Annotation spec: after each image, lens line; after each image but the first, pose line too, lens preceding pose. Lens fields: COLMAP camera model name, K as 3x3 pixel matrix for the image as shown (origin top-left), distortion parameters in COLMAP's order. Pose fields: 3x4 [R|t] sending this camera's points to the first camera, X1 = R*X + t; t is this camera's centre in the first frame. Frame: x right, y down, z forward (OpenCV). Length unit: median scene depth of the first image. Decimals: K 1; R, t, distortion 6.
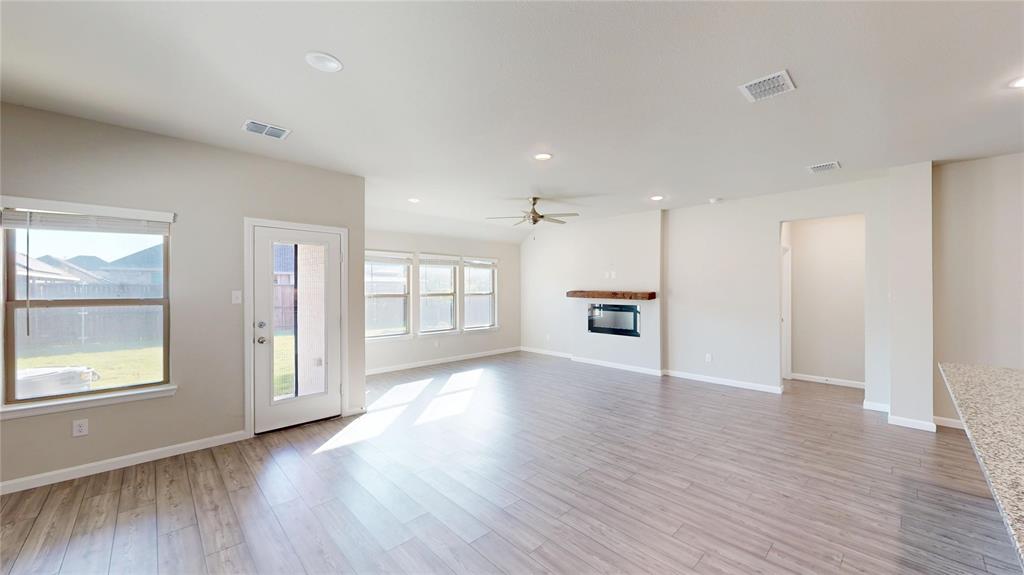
lens RADIAL K [[375.9, 0, 514.1], [0, 375.9, 287.2], [0, 0, 1]] dist [-0.001177, 0.000571]
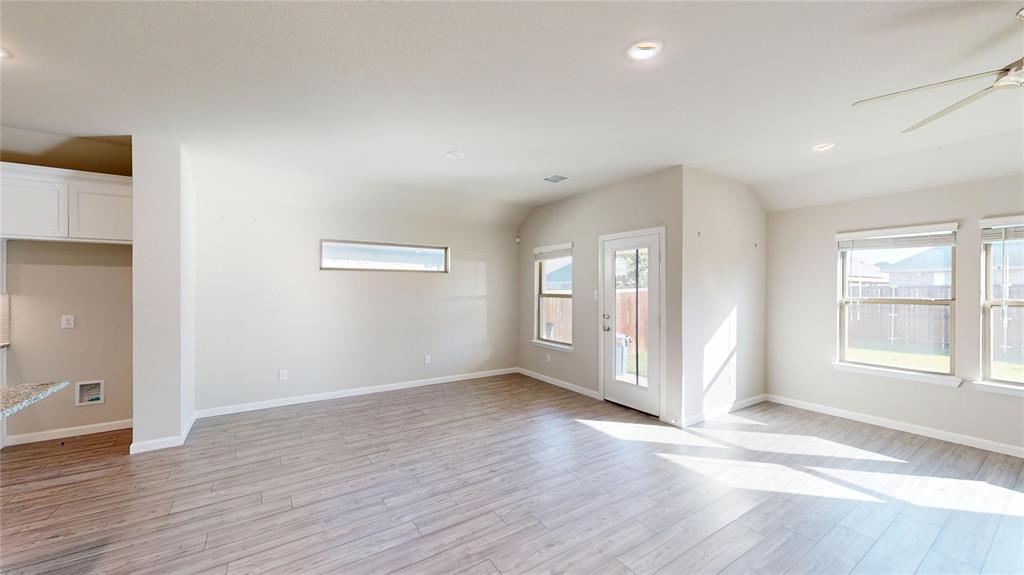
lens RADIAL K [[375.9, 0, 512.5], [0, 375.9, 290.0], [0, 0, 1]] dist [-0.001177, 0.000571]
pose [[-0.191050, 0.001321, -0.981579, 0.559435], [-0.002148, 0.999996, 0.001764, 0.006007], [0.981578, 0.002445, -0.191047, 0.785261]]
